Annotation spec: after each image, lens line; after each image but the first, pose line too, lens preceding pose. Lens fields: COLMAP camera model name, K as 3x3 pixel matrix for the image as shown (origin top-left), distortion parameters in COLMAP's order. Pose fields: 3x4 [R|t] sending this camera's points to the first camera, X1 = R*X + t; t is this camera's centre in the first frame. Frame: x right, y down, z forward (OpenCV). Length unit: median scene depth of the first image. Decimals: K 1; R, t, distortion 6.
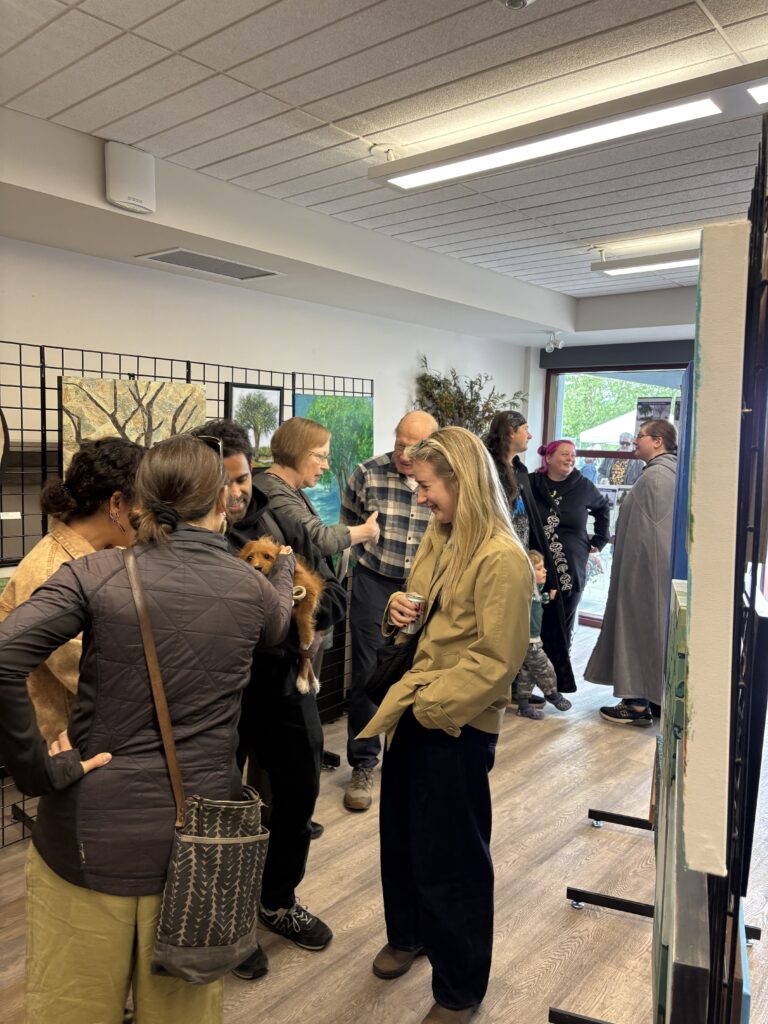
lens RADIAL K [[780.3, 0, 367.1], [0, 780.3, 512.8], [0, 0, 1]] dist [0.062177, -0.089887]
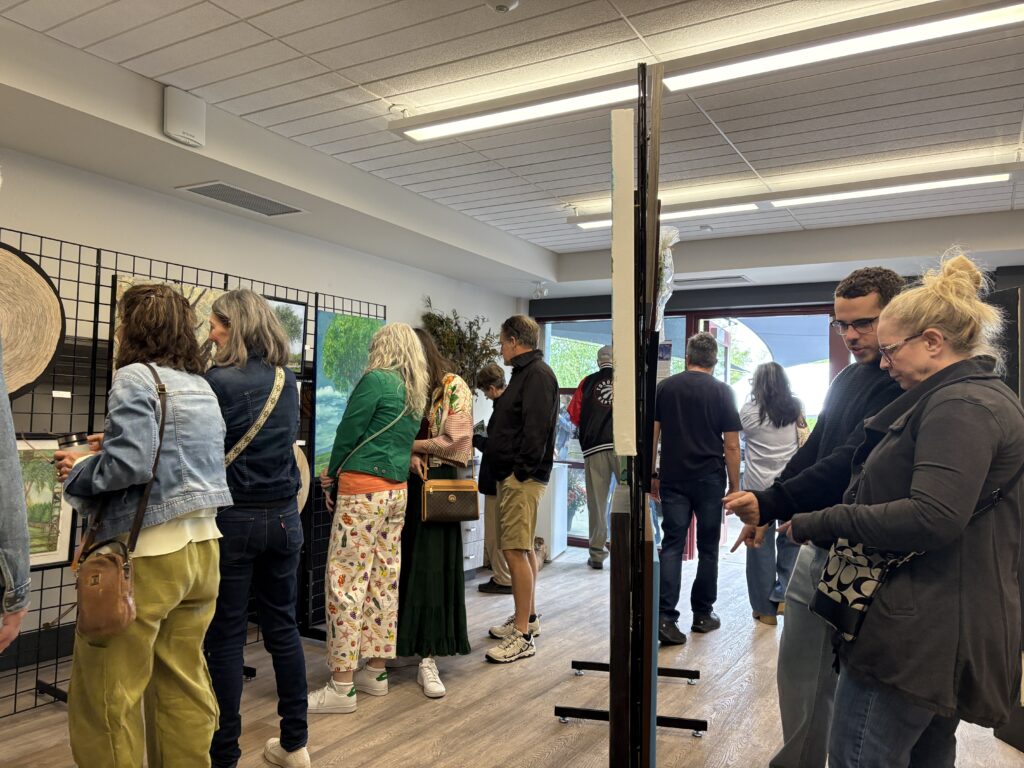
lens RADIAL K [[785.7, 0, 512.0], [0, 785.7, 384.0], [0, 0, 1]] dist [0.006117, -0.007310]
pose [[0.982548, 0.010074, 0.185734, -0.030473], [0.014902, 0.991059, -0.132586, 0.129559], [-0.185409, 0.133040, 0.973614, -0.179372]]
